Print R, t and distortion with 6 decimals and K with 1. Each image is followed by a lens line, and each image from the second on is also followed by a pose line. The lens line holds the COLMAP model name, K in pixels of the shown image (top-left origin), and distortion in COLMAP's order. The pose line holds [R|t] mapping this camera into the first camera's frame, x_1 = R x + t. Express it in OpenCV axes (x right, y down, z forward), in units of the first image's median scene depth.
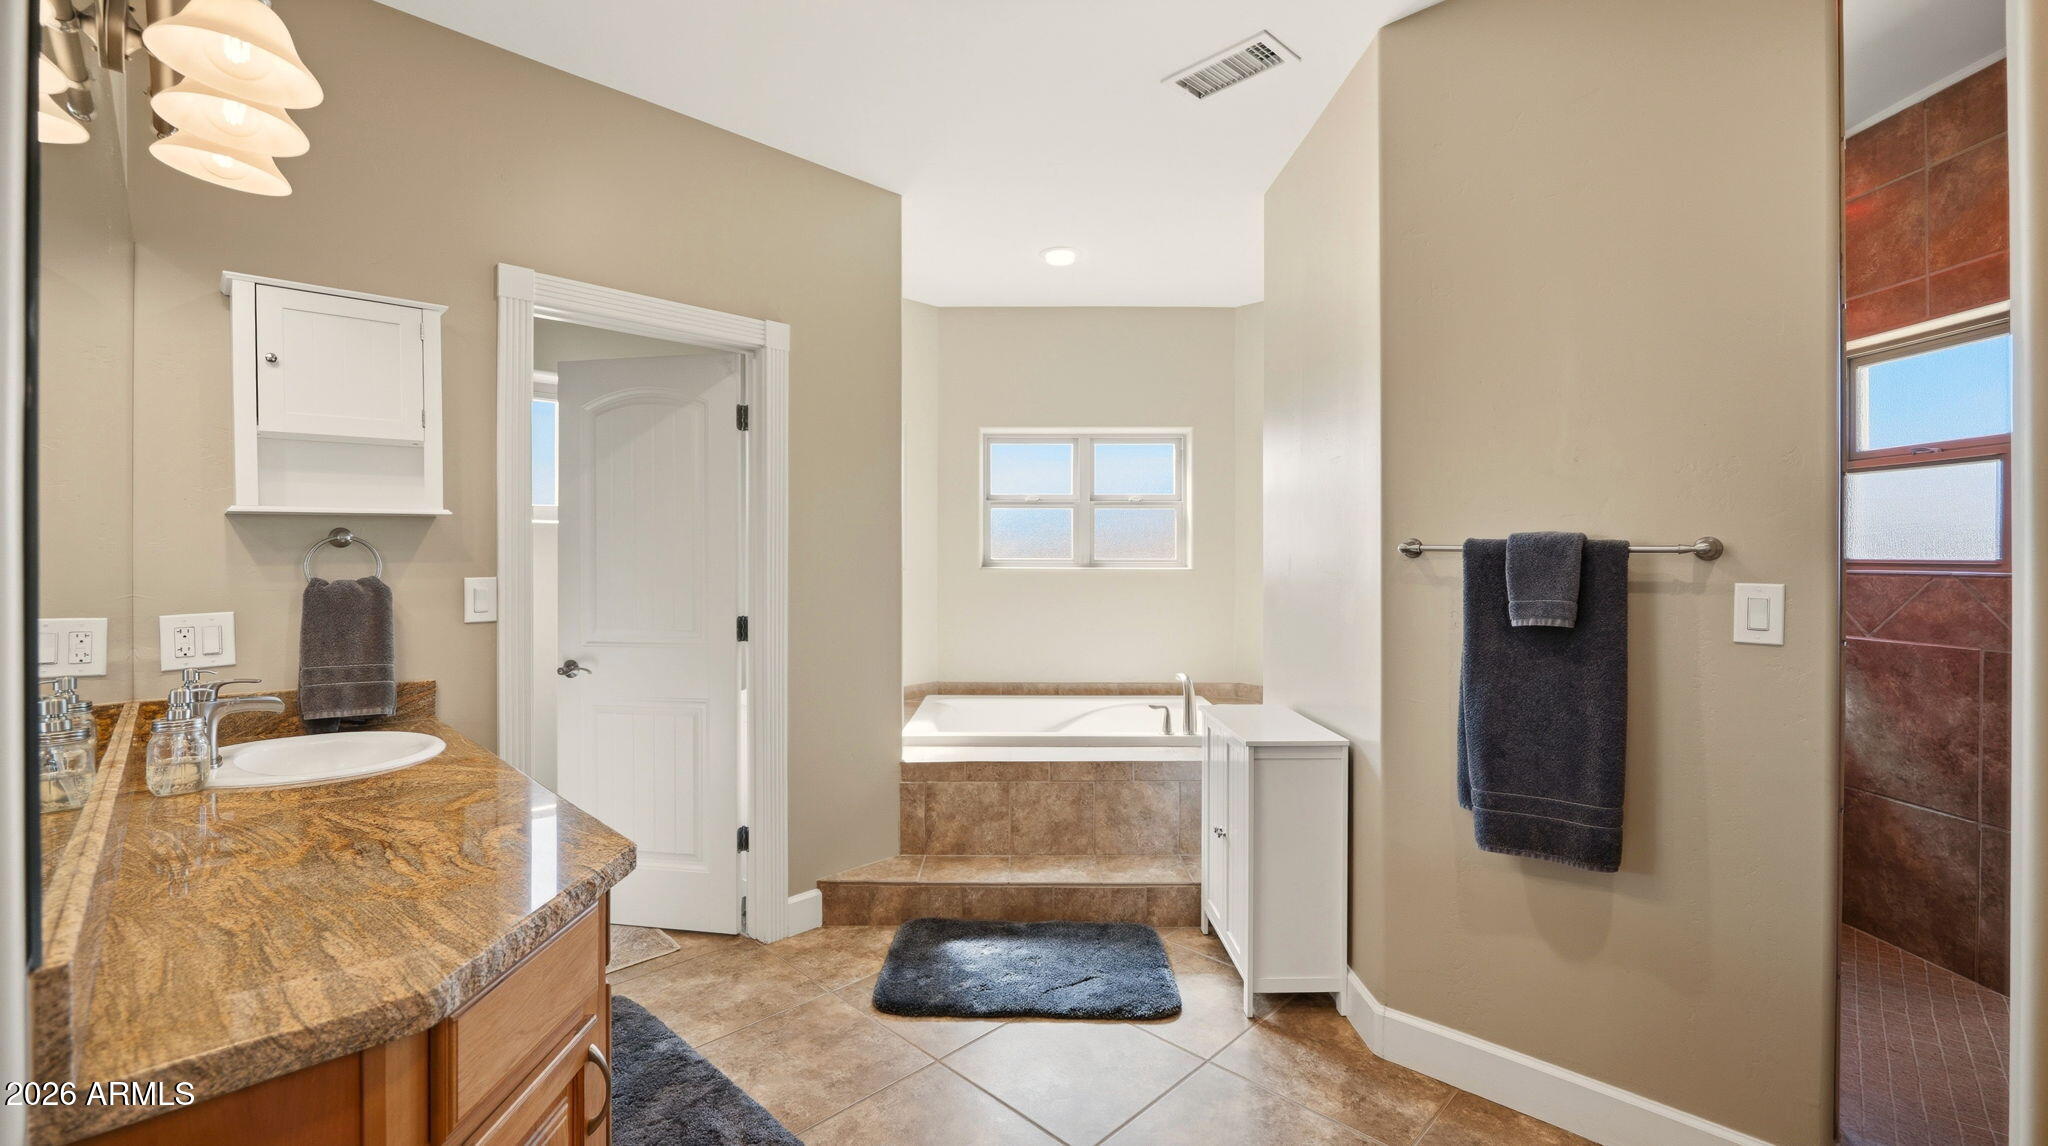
lens RADIAL K [[854.1, 0, 1019.4], [0, 854.1, 568.9], [0, 0, 1]] dist [-0.001624, 0.000050]
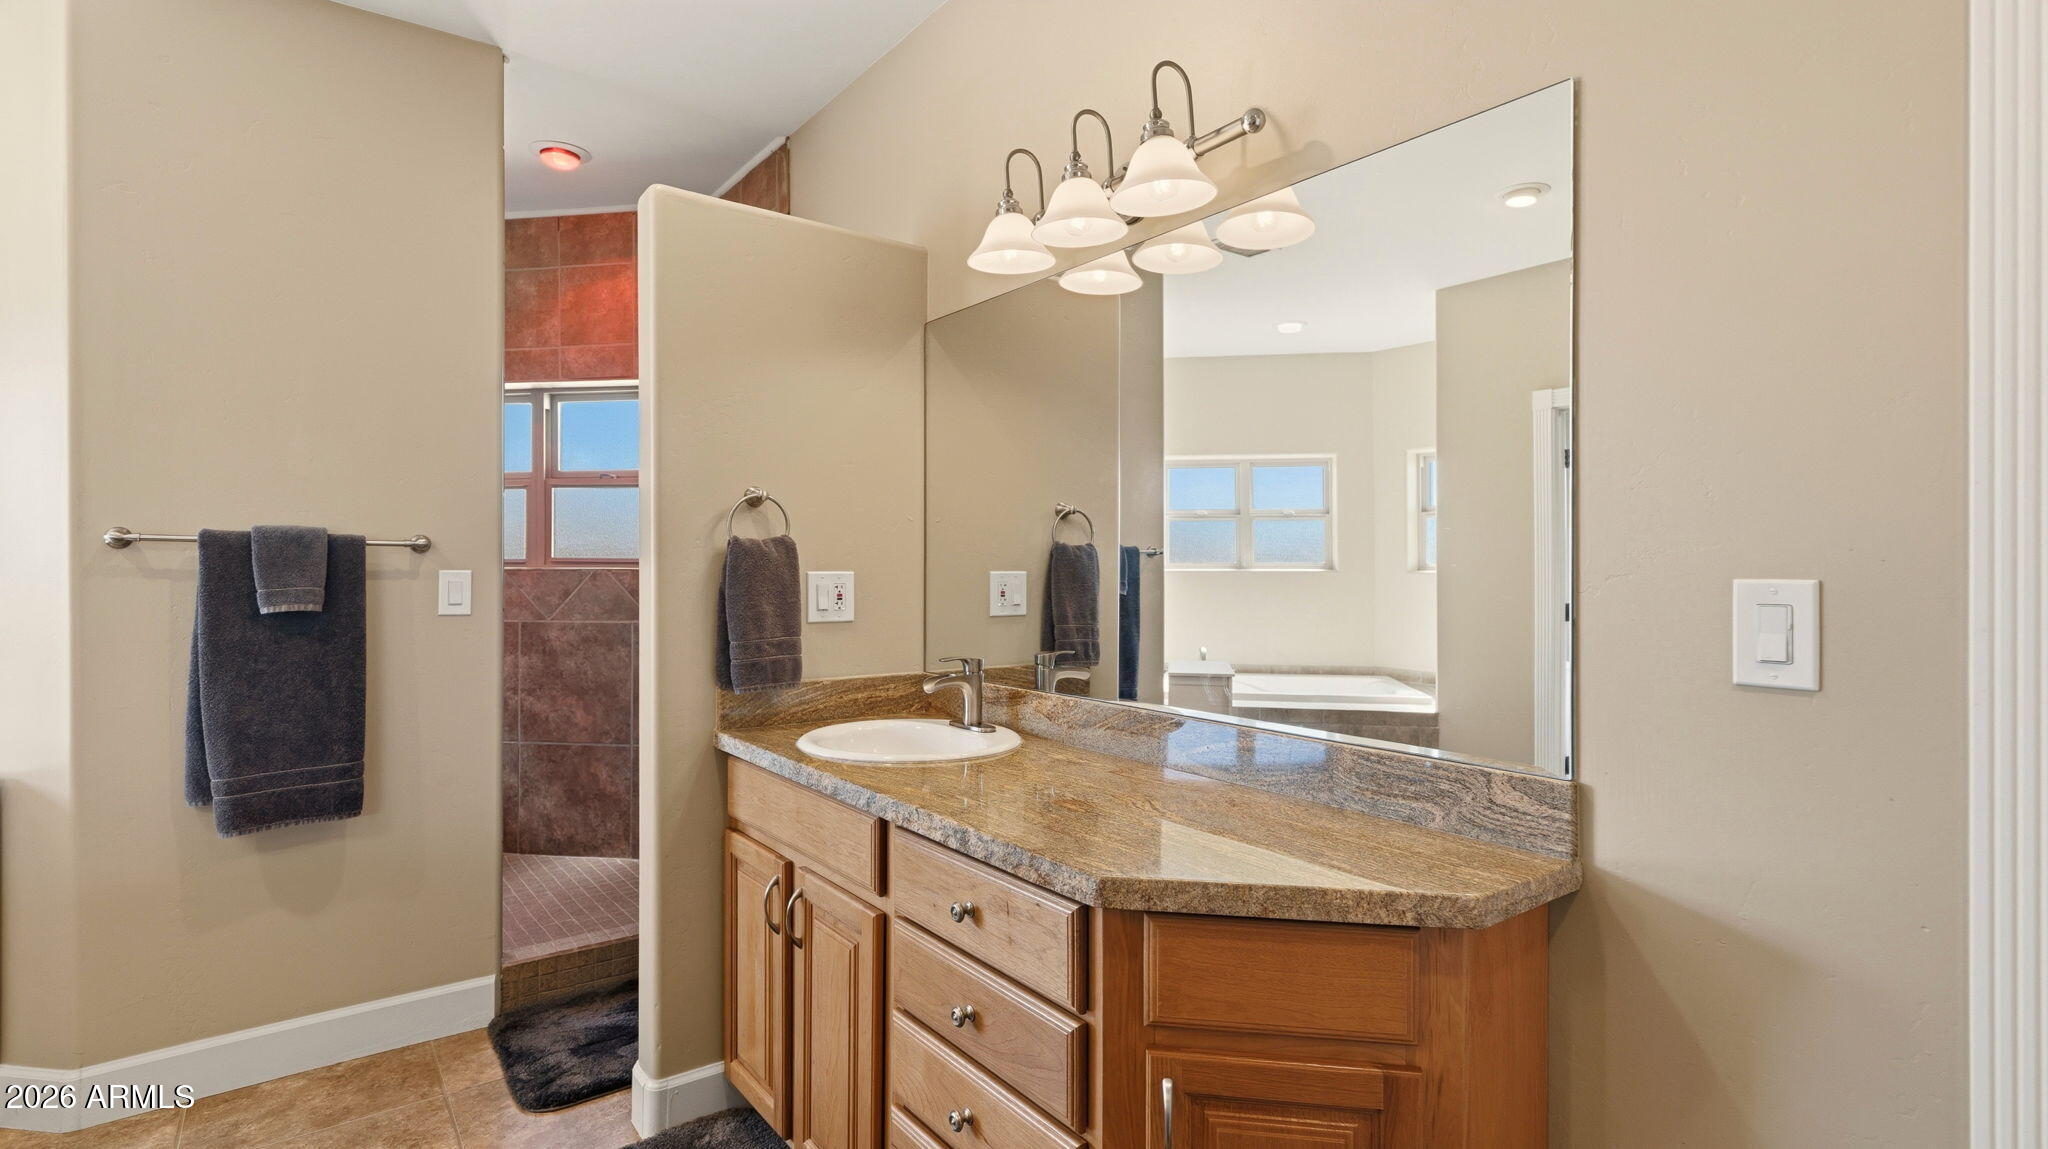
lens RADIAL K [[854.1, 0, 1019.4], [0, 854.1, 570.4], [0, 0, 1]] dist [-0.001624, 0.000050]
pose [[0.141046, -0.008385, 0.989968, -0.334469], [0.011121, 0.999914, 0.006885, 0.016850], [-0.989941, 0.010039, 0.141127, -0.076453]]
